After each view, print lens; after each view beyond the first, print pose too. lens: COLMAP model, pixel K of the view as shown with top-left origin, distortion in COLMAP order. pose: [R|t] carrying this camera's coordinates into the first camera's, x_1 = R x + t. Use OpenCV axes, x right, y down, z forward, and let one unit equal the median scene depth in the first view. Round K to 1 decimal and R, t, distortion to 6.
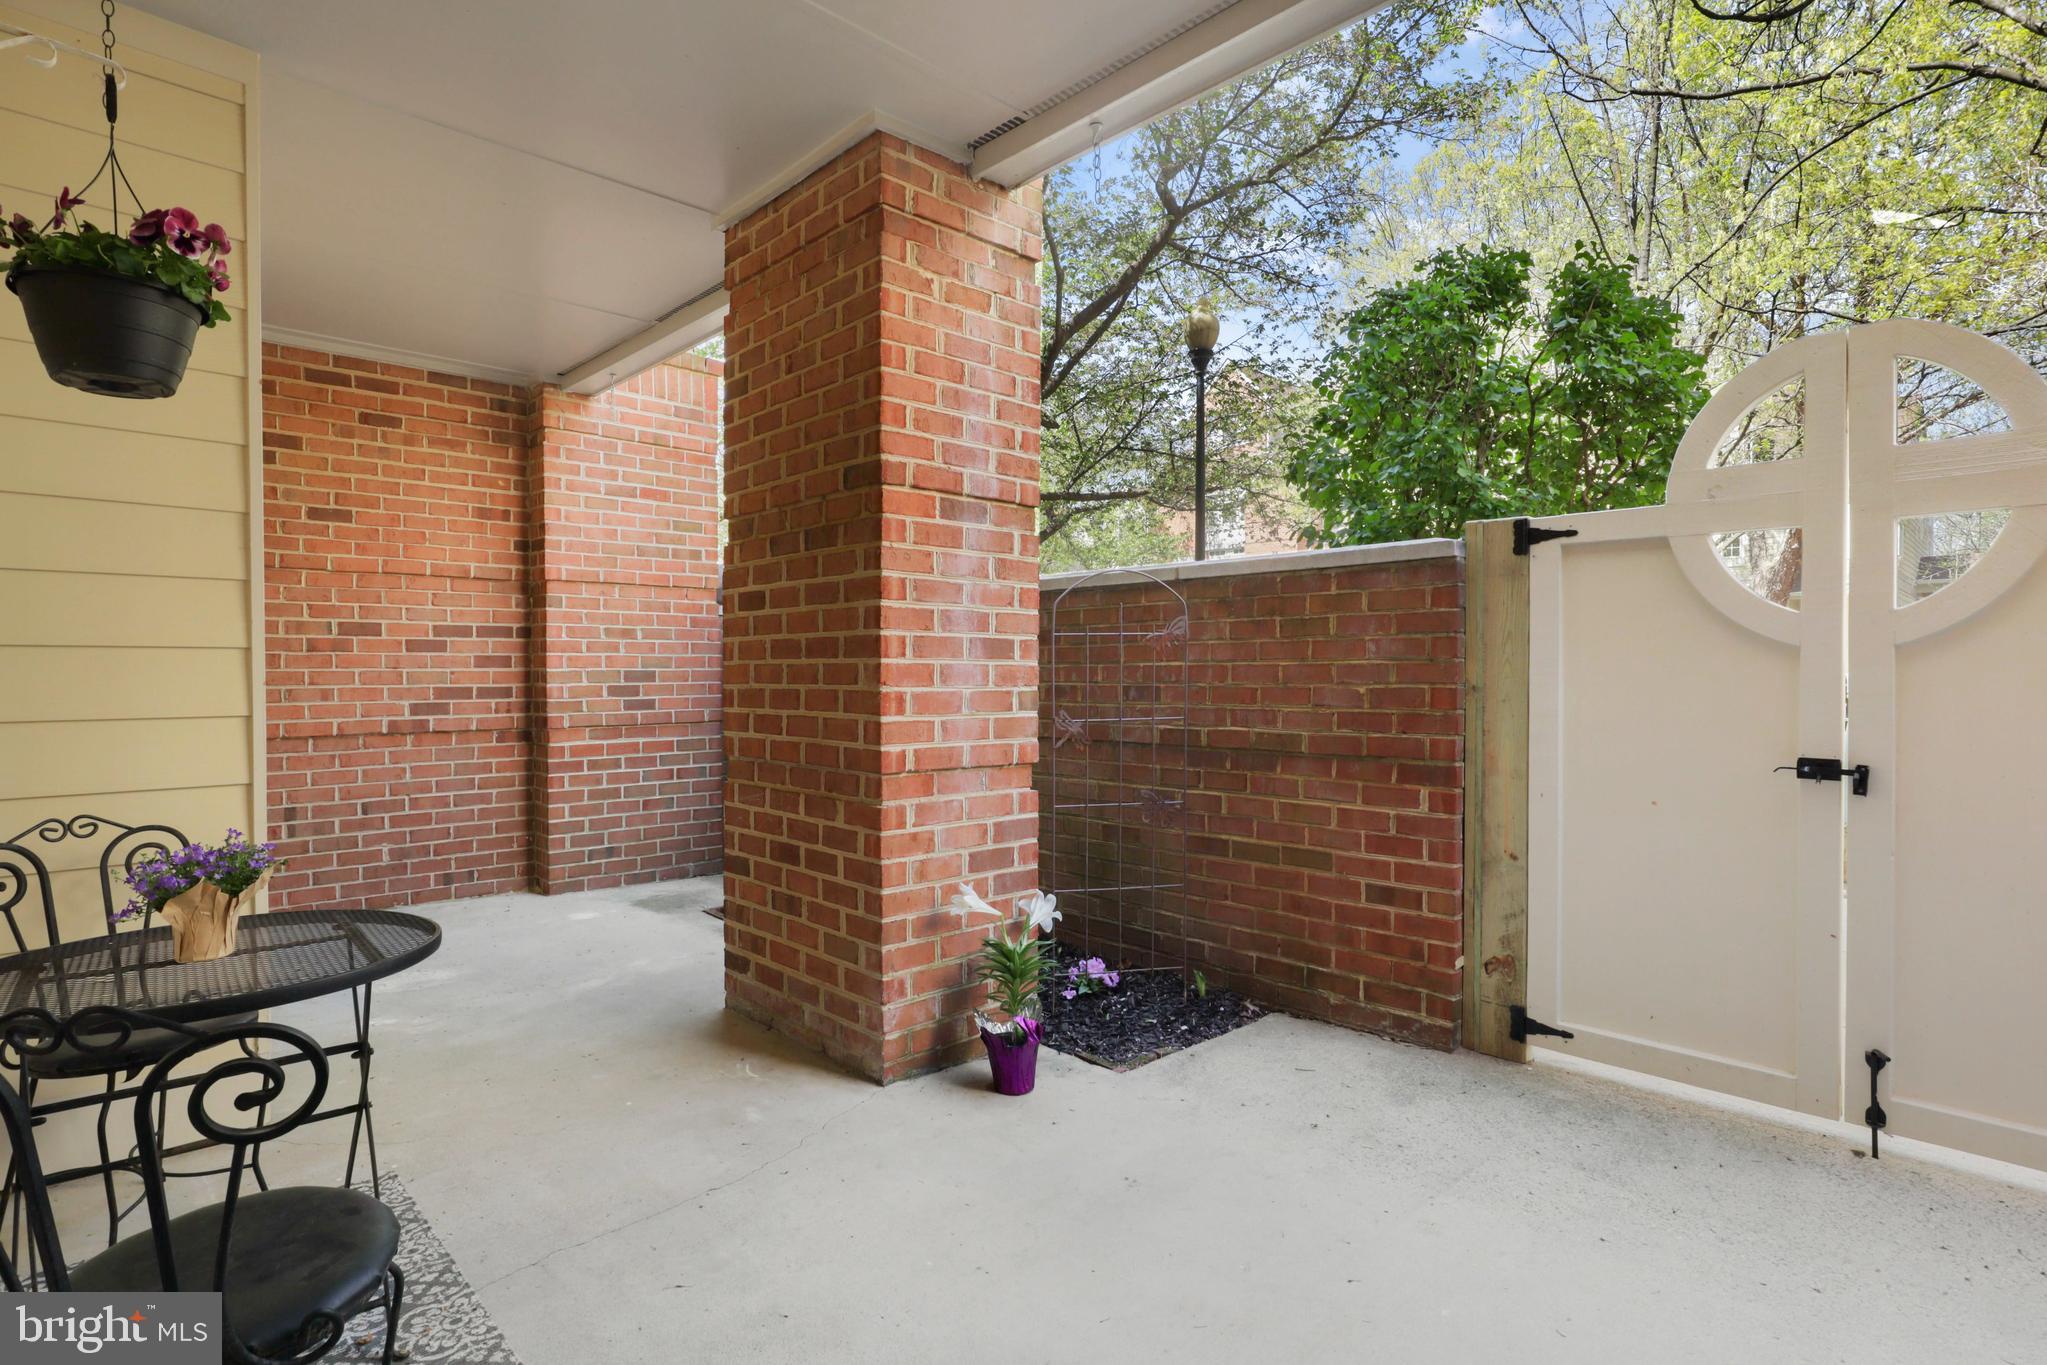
lens RADIAL K [[1034.7, 0, 1020.5], [0, 1034.7, 682.7], [0, 0, 1]] dist [-0.024525, 0.018953]
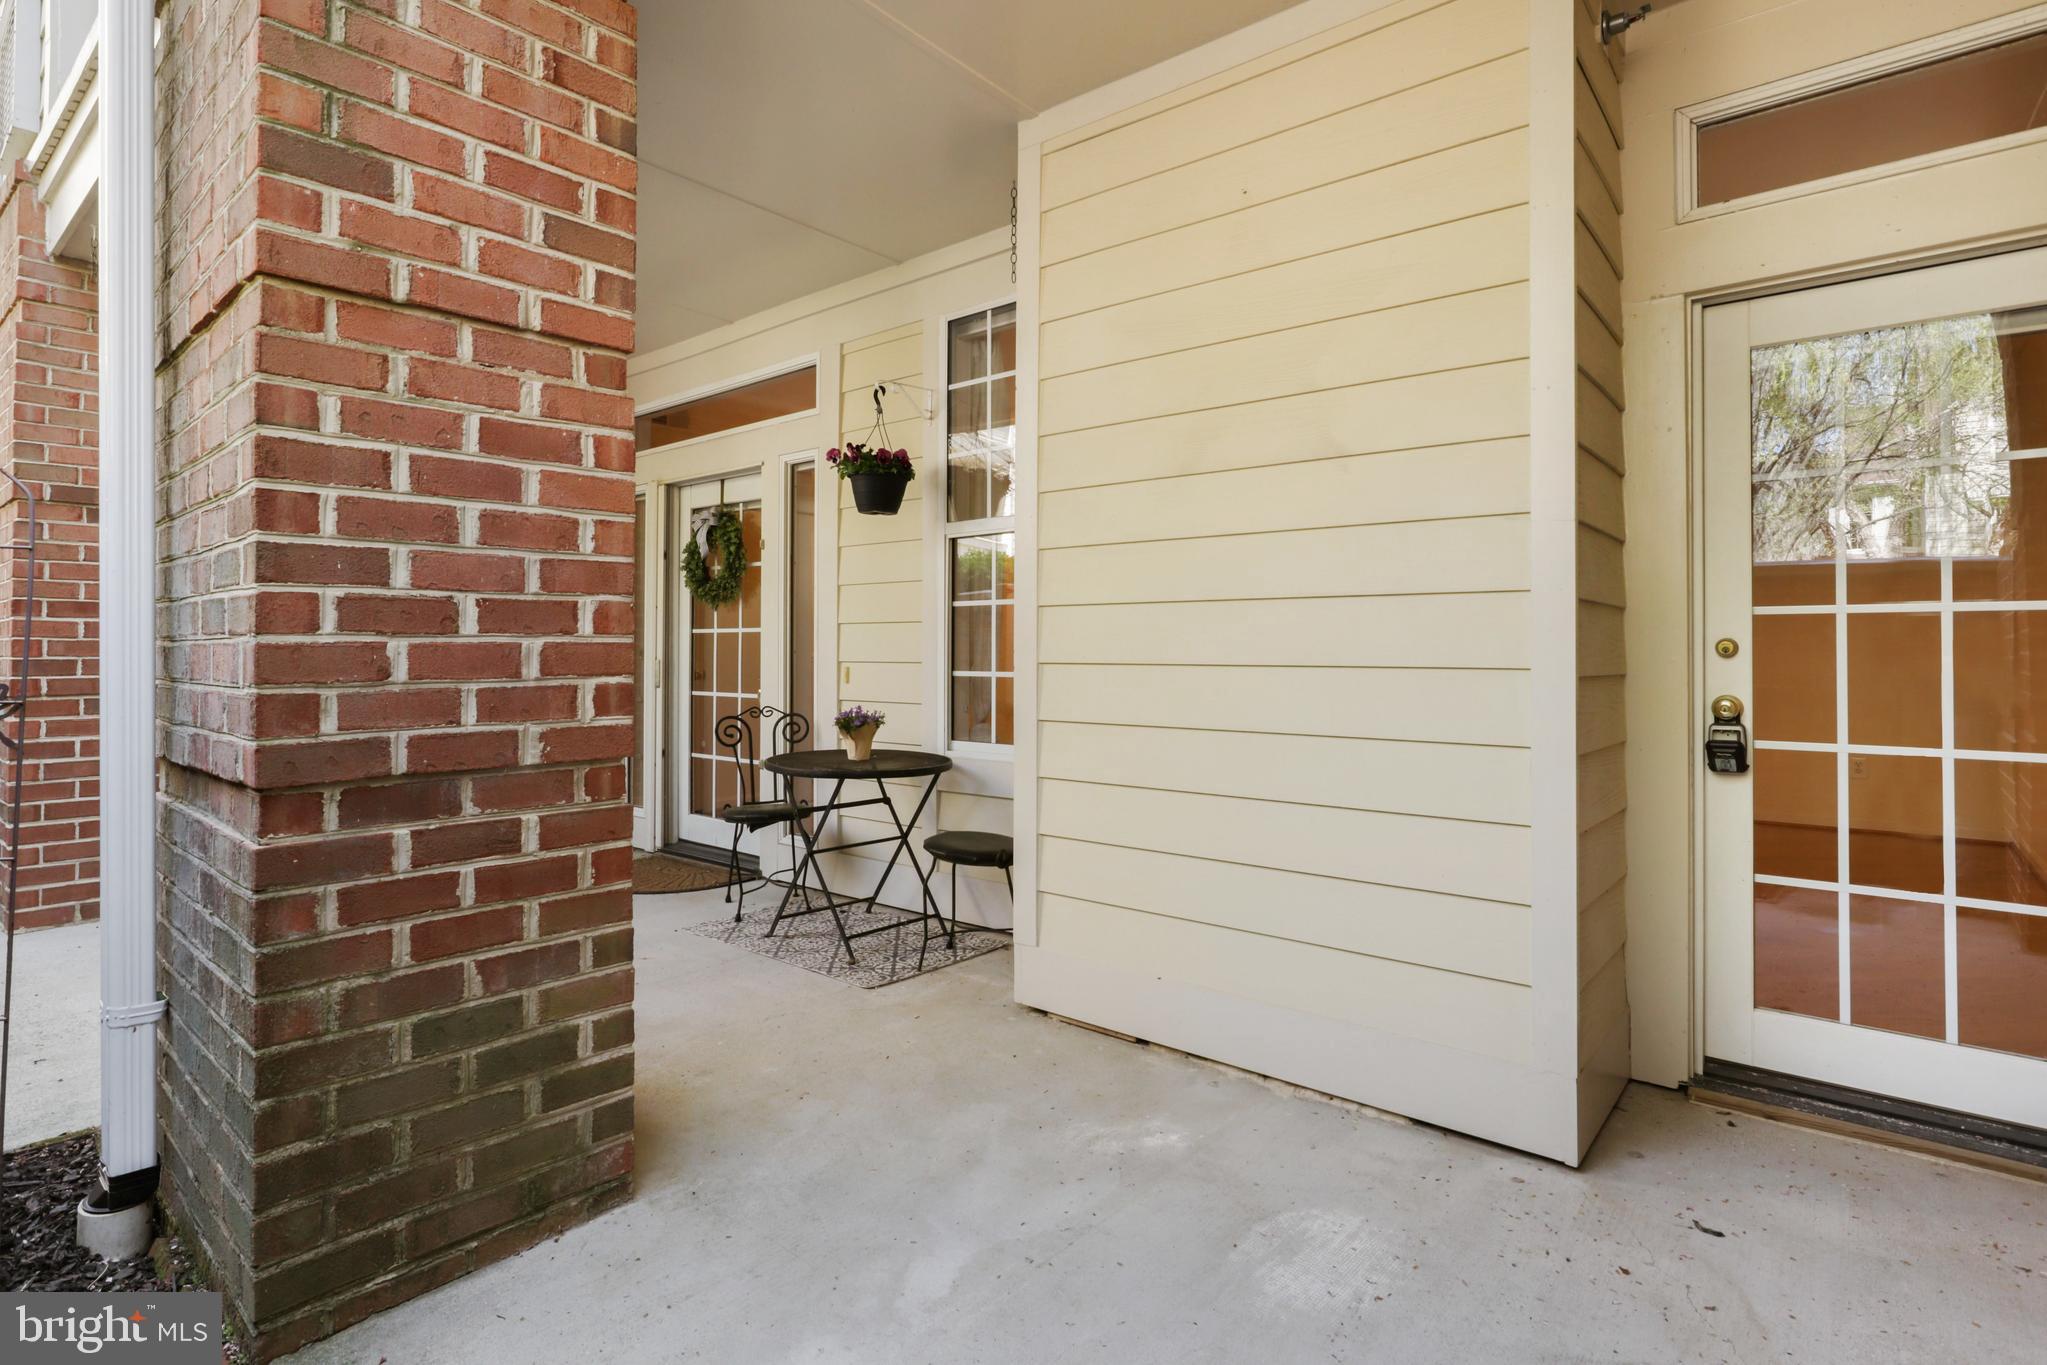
lens RADIAL K [[1045.4, 0, 1016.7], [0, 1045.4, 627.8], [0, 0, 1]] dist [-0.019721, 0.000075]
pose [[-0.994985, 0.001128, -0.100016, -0.502117], [0.001980, 0.999963, -0.008424, 0.000815], [0.100002, -0.008580, -0.994950, 1.819812]]
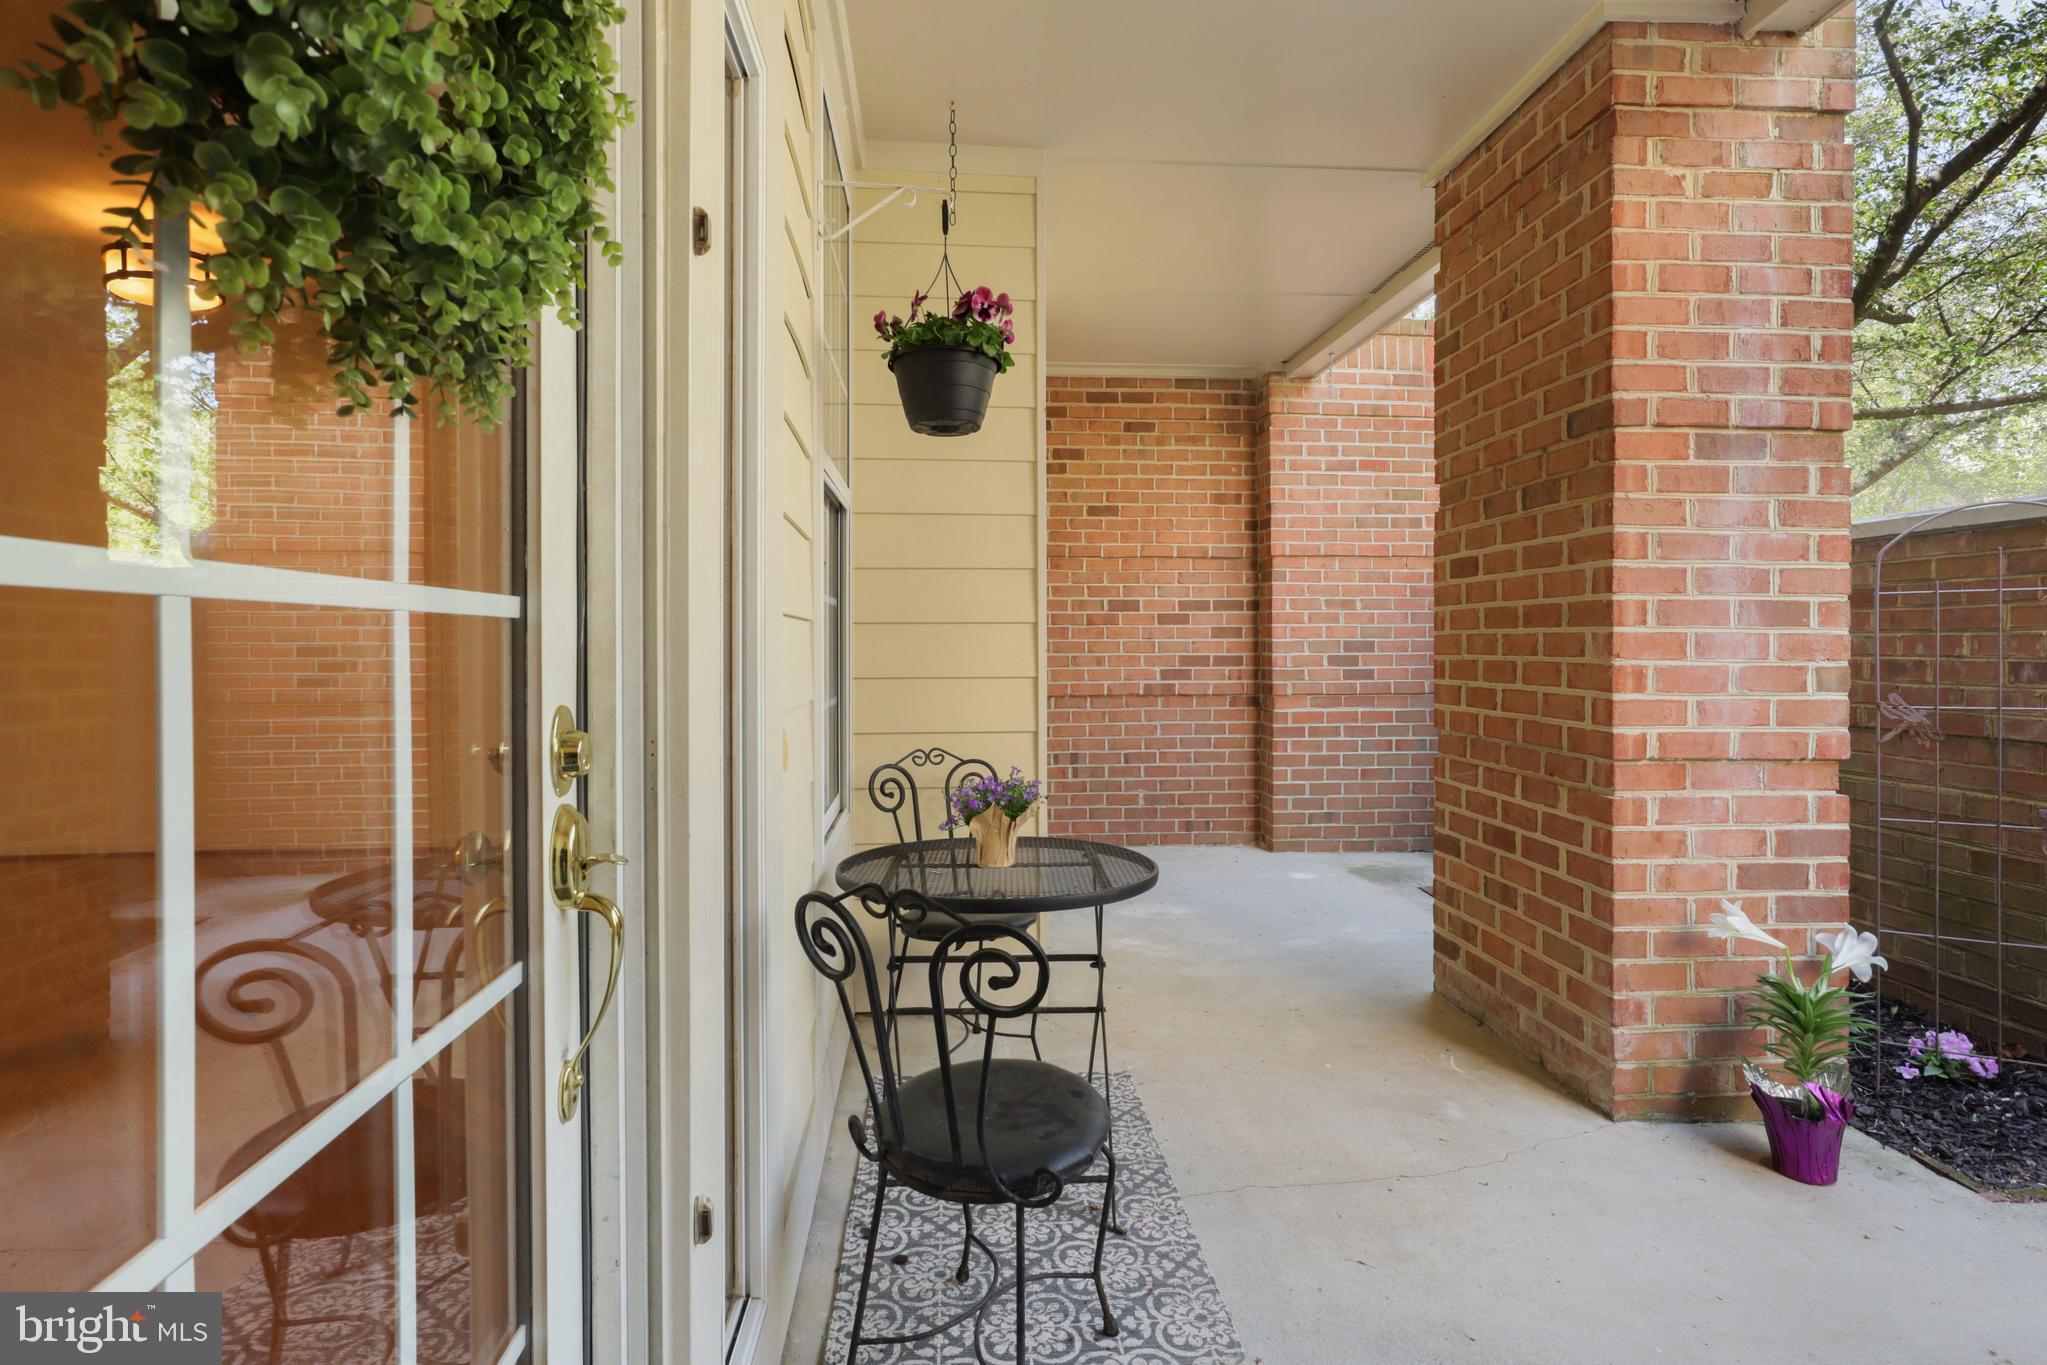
lens RADIAL K [[1031.4, 0, 1019.7], [0, 1031.4, 642.5], [0, 0, 1]] dist [-0.015614, 0.012743]
pose [[0.774279, 0.000532, -0.632844, 0.023533], [-0.006828, 0.999948, -0.007513, -0.000329], [0.632807, 0.010138, 0.774243, 0.012267]]
